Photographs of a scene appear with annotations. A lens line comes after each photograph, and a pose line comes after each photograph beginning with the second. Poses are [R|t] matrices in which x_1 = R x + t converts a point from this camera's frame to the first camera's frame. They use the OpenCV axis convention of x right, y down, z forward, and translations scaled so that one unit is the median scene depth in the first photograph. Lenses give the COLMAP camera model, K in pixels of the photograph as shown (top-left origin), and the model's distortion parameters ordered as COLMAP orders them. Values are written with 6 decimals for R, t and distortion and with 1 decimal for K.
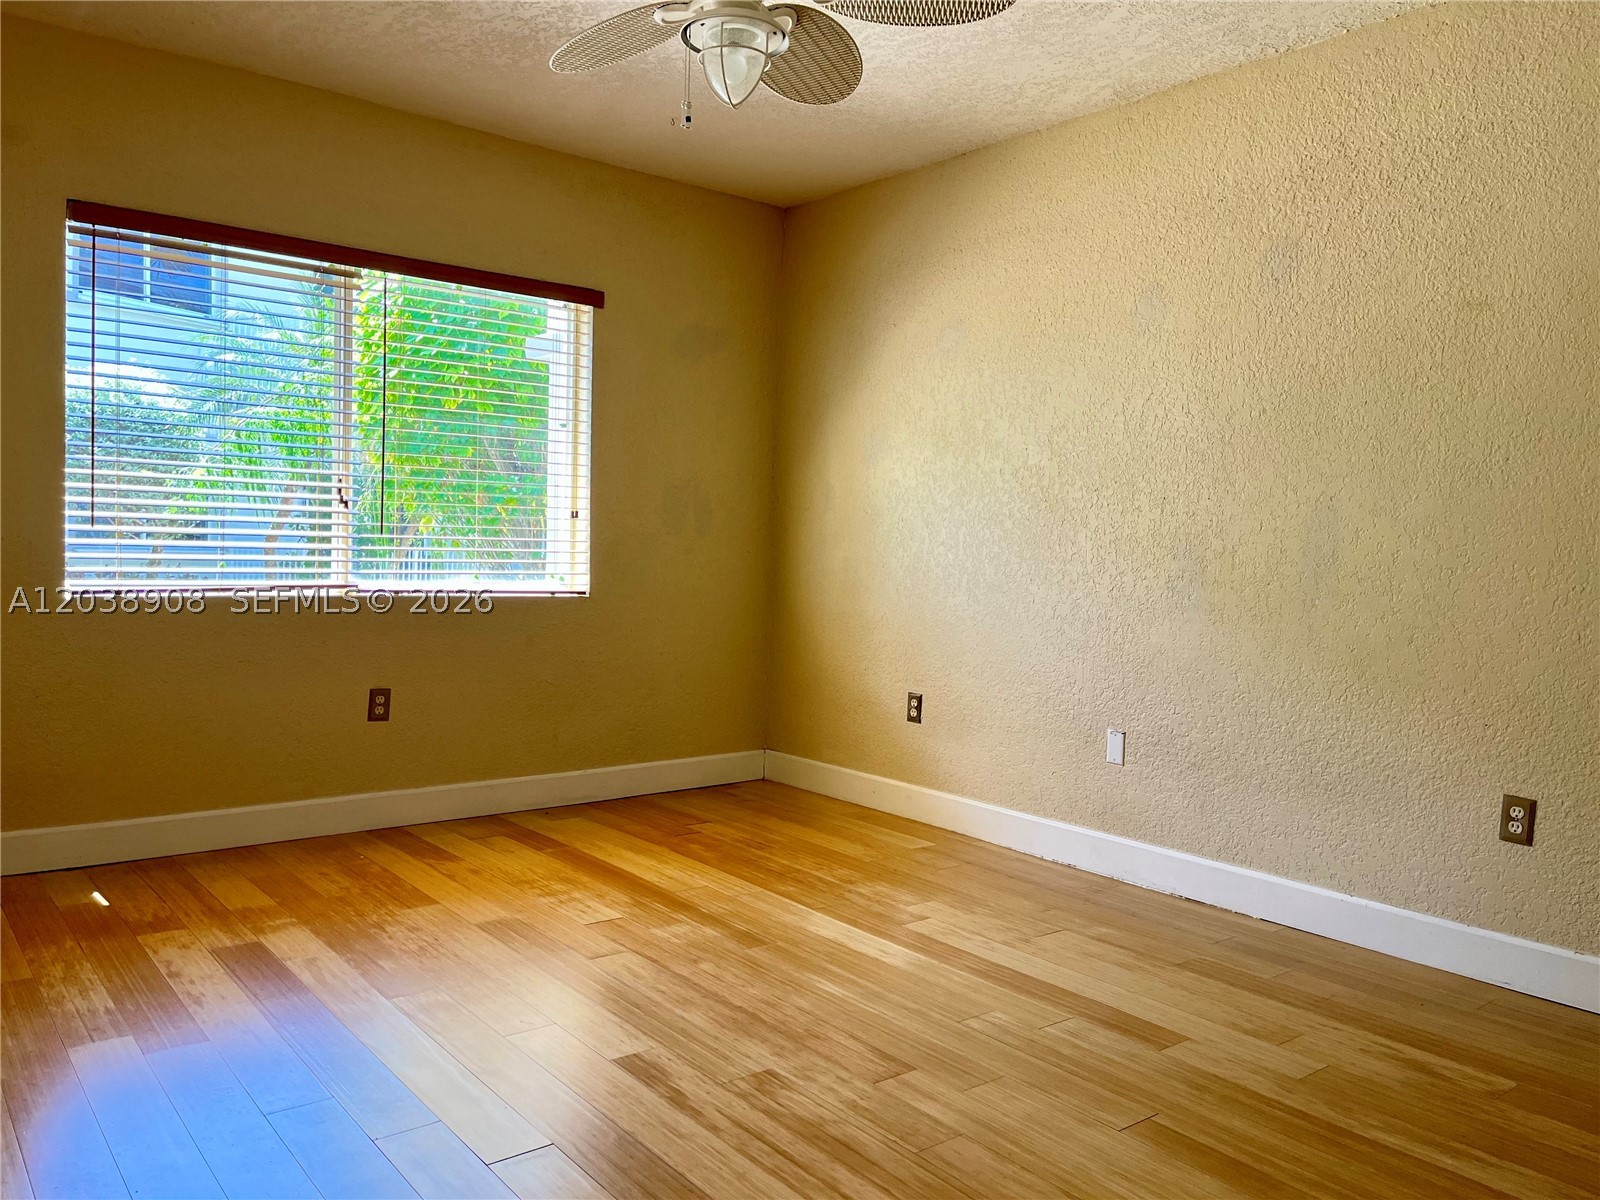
lens RADIAL K [[1214.9, 0, 804.0], [0, 1214.9, 608.3], [0, 0, 1]] dist [0.047769, -0.026355]
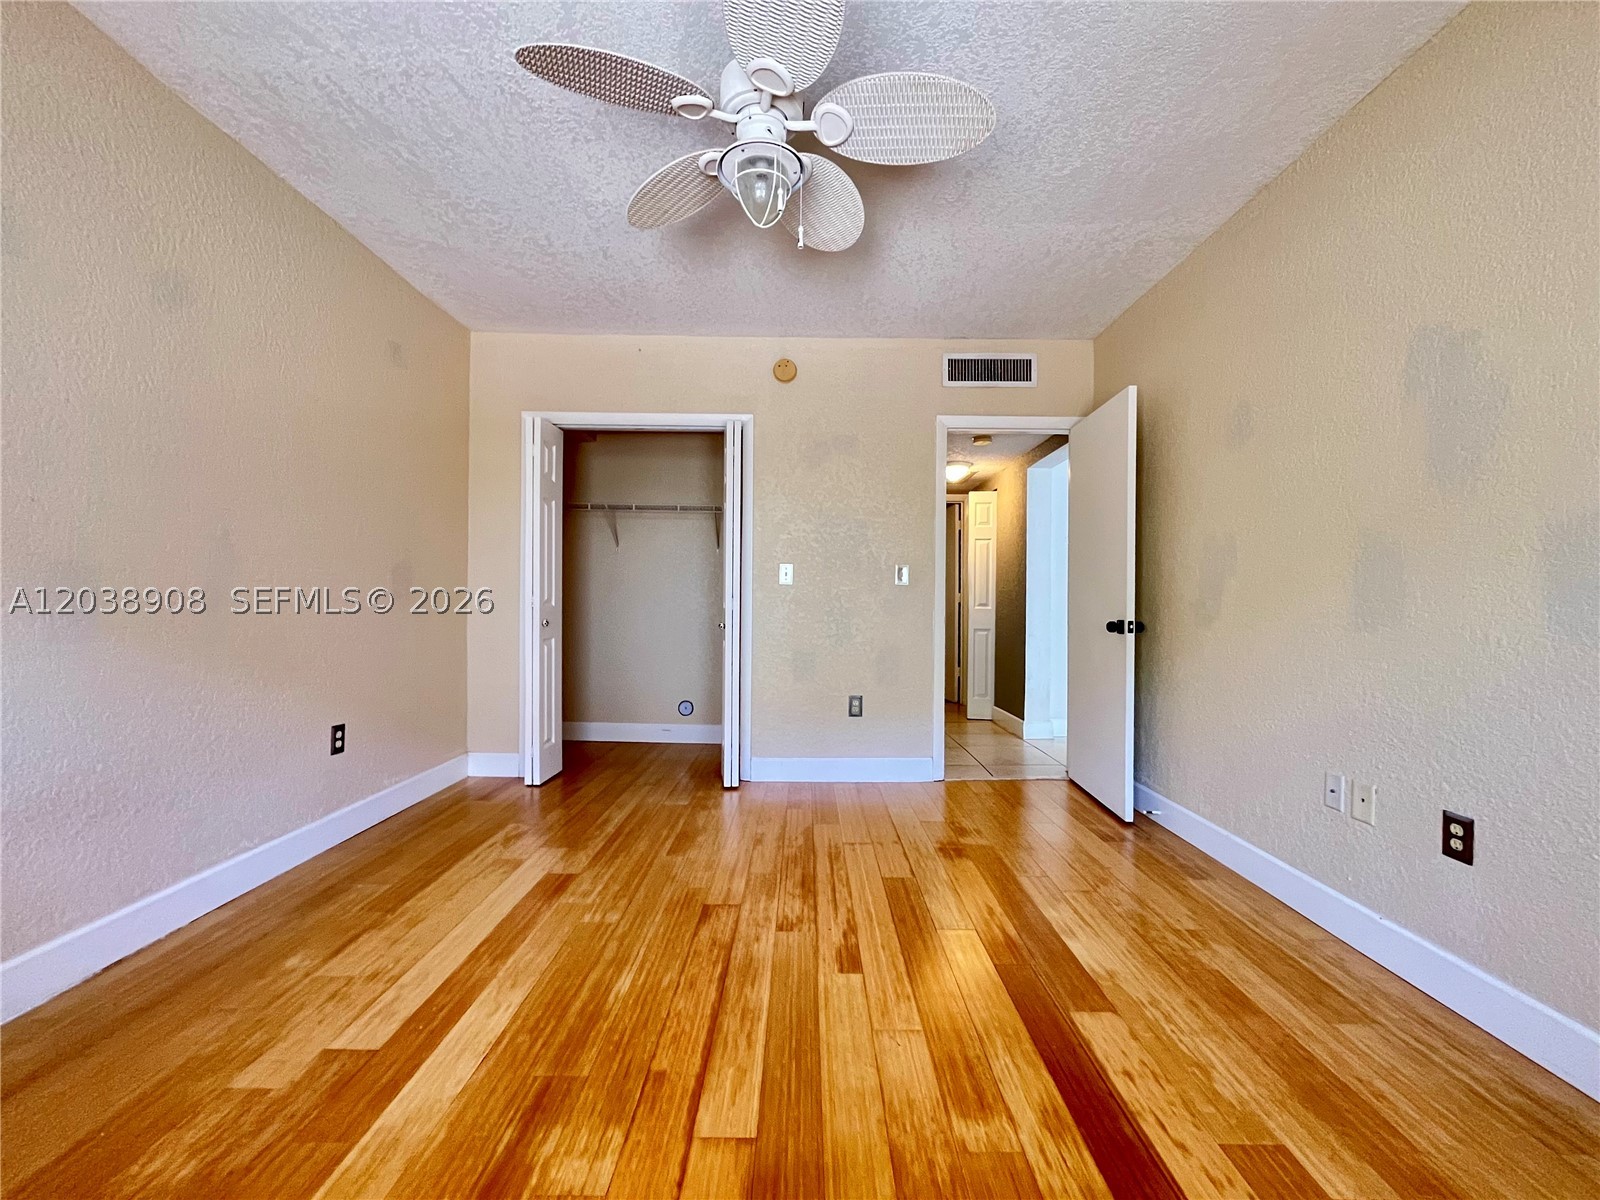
lens RADIAL K [[652.3, 0, 806.6], [0, 652.3, 602.9], [0, 0, 1]] dist [-0.000302, -0.000514]
pose [[-0.782109, -0.040462, 0.621826, -0.351165], [-0.000313, 0.997915, 0.064540, -0.051962], [-0.623141, 0.050283, -0.780491, 1.029452]]
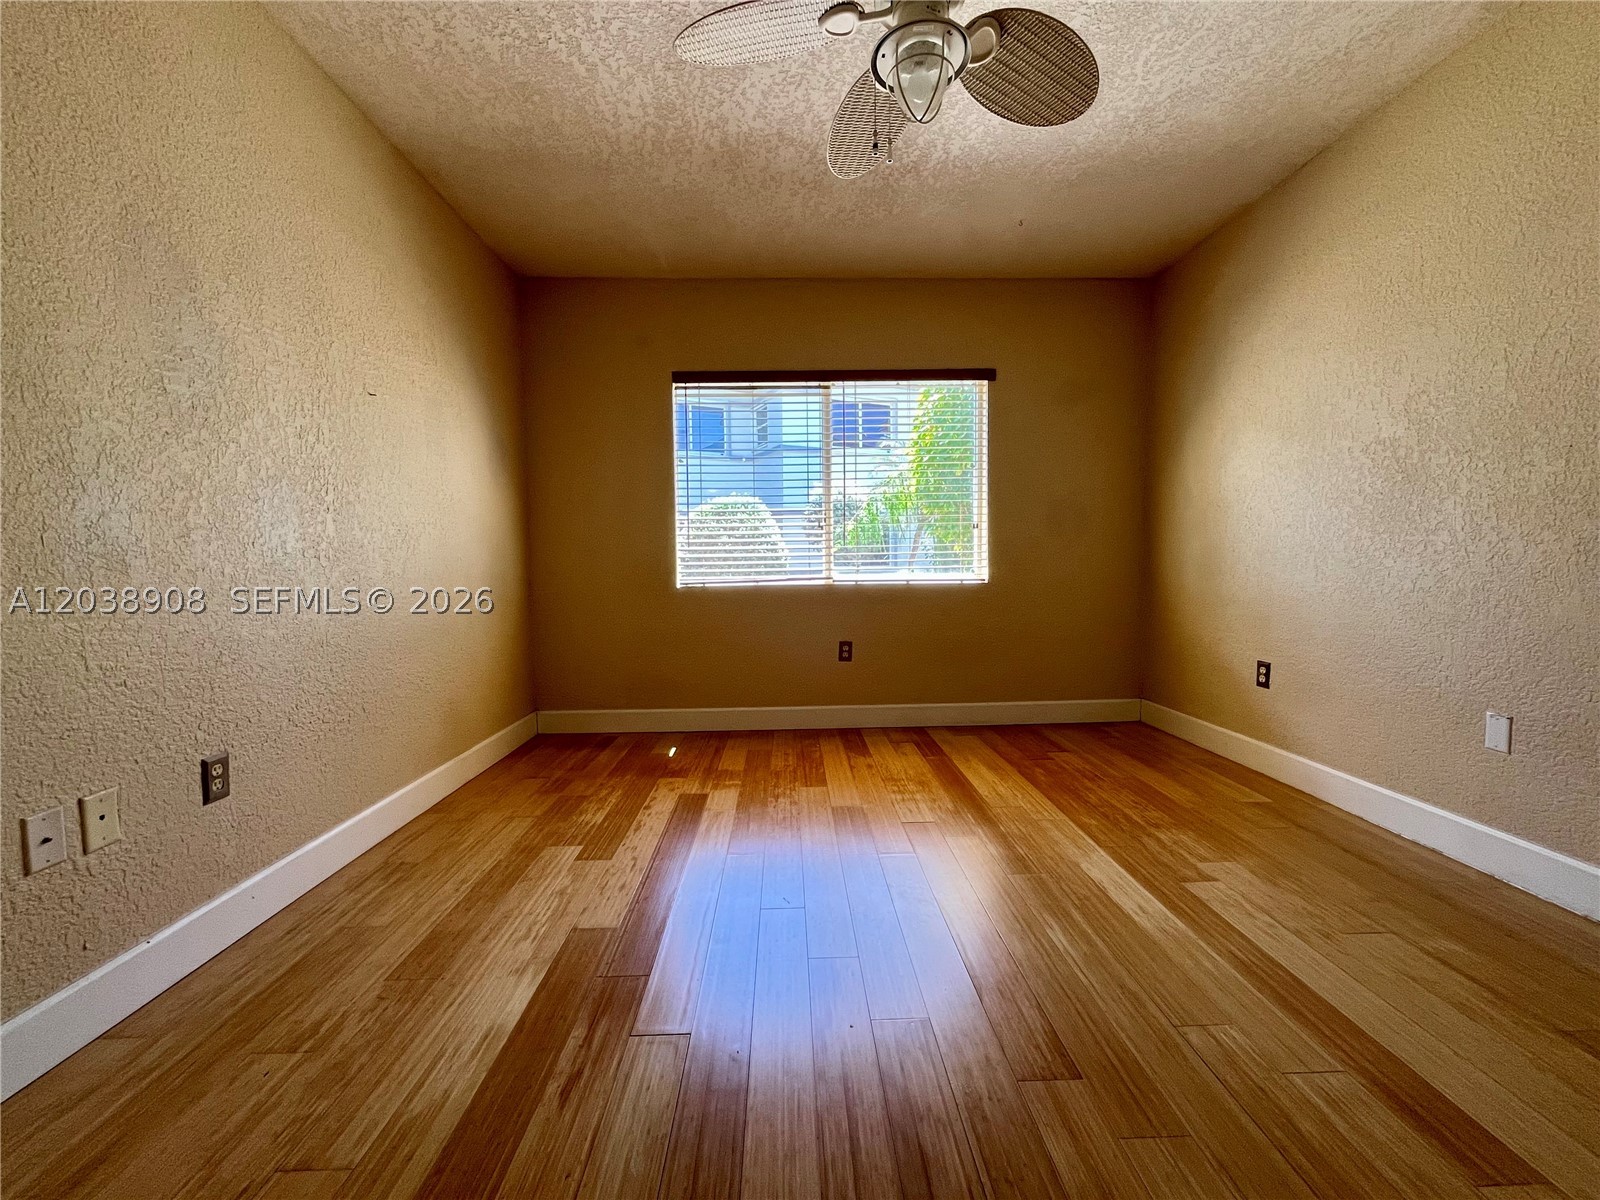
lens RADIAL K [[652.3, 0, 801.9], [0, 652.3, 599.7], [0, 0, 1]] dist [-0.000302, -0.000514]
pose [[0.797110, -0.005995, -0.603805, 0.144173], [0.004827, 0.999982, -0.003557, 0.015894], [0.603815, -0.000079, 0.797124, 0.322279]]
